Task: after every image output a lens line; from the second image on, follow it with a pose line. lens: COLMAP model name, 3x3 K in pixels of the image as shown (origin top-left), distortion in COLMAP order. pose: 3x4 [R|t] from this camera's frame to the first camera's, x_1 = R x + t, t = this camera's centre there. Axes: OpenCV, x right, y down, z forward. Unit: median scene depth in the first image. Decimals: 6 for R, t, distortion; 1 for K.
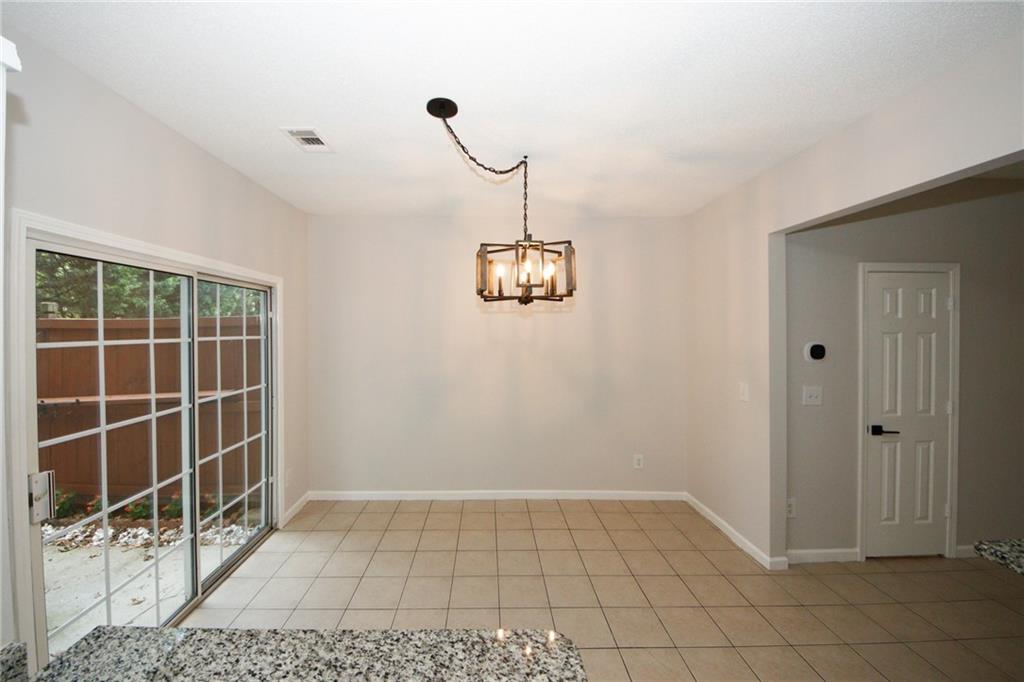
lens RADIAL K [[401.5, 0, 497.6], [0, 401.5, 339.4], [0, 0, 1]] dist [0.014028, -0.012144]
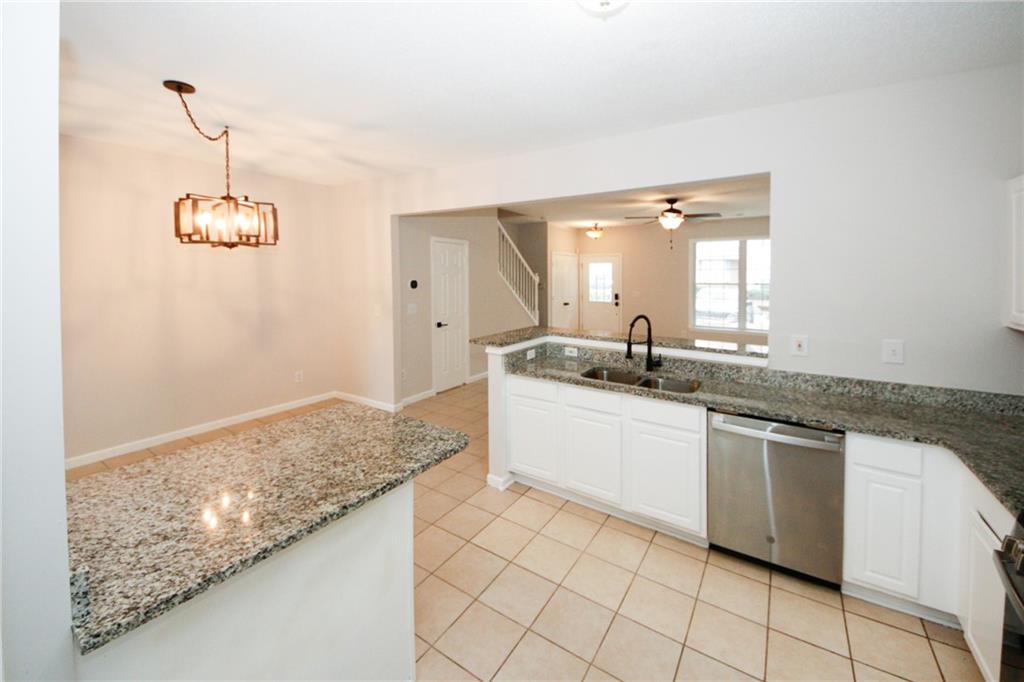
lens RADIAL K [[401.5, 0, 504.4], [0, 401.5, 283.2], [0, 0, 1]] dist [0.014028, -0.012144]
pose [[0.590425, -0.013681, 0.806976, -0.420084], [0.015106, 0.999869, 0.005899, 0.022473], [-0.806951, 0.008707, 0.590554, -0.385574]]
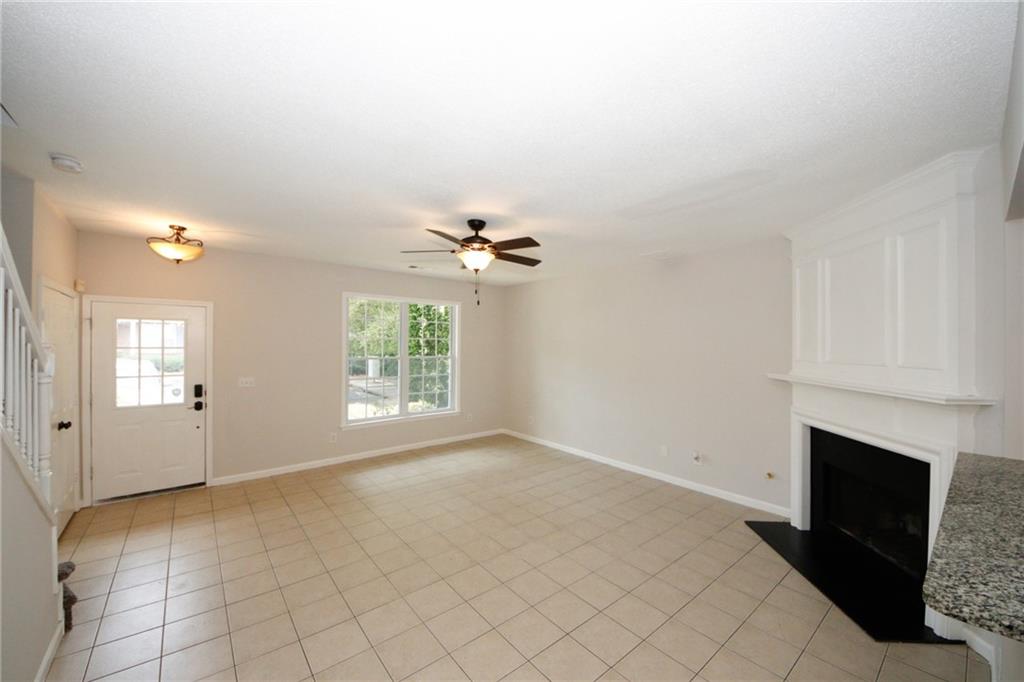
lens RADIAL K [[401.5, 0, 533.4], [0, 401.5, 346.0], [0, 0, 1]] dist [0.014028, -0.012144]
pose [[-0.634767, -0.003743, 0.772694, 0.718314], [0.012895, 0.999798, 0.015437, -0.017664], [-0.772596, 0.019763, -0.634591, 0.810346]]
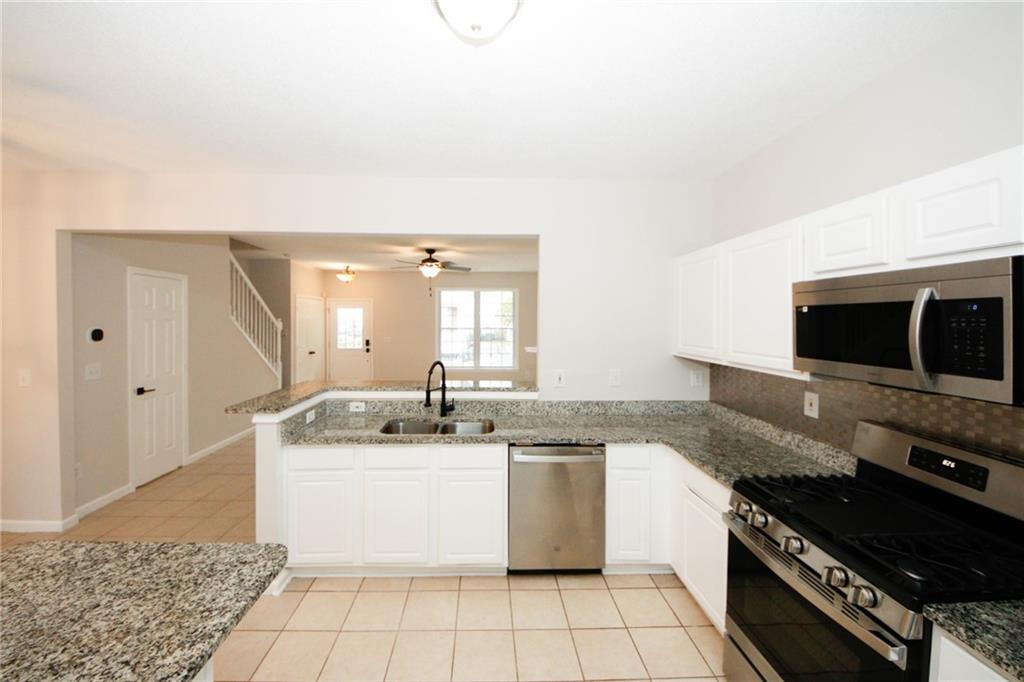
lens RADIAL K [[401.5, 0, 488.3], [0, 401.5, 321.2], [0, 0, 1]] dist [0.014028, -0.012144]
pose [[0.019507, 0.000319, 0.999810, -0.400436], [0.021658, 0.999765, -0.000741, 0.017018], [-0.999575, 0.021669, 0.019495, -0.207321]]
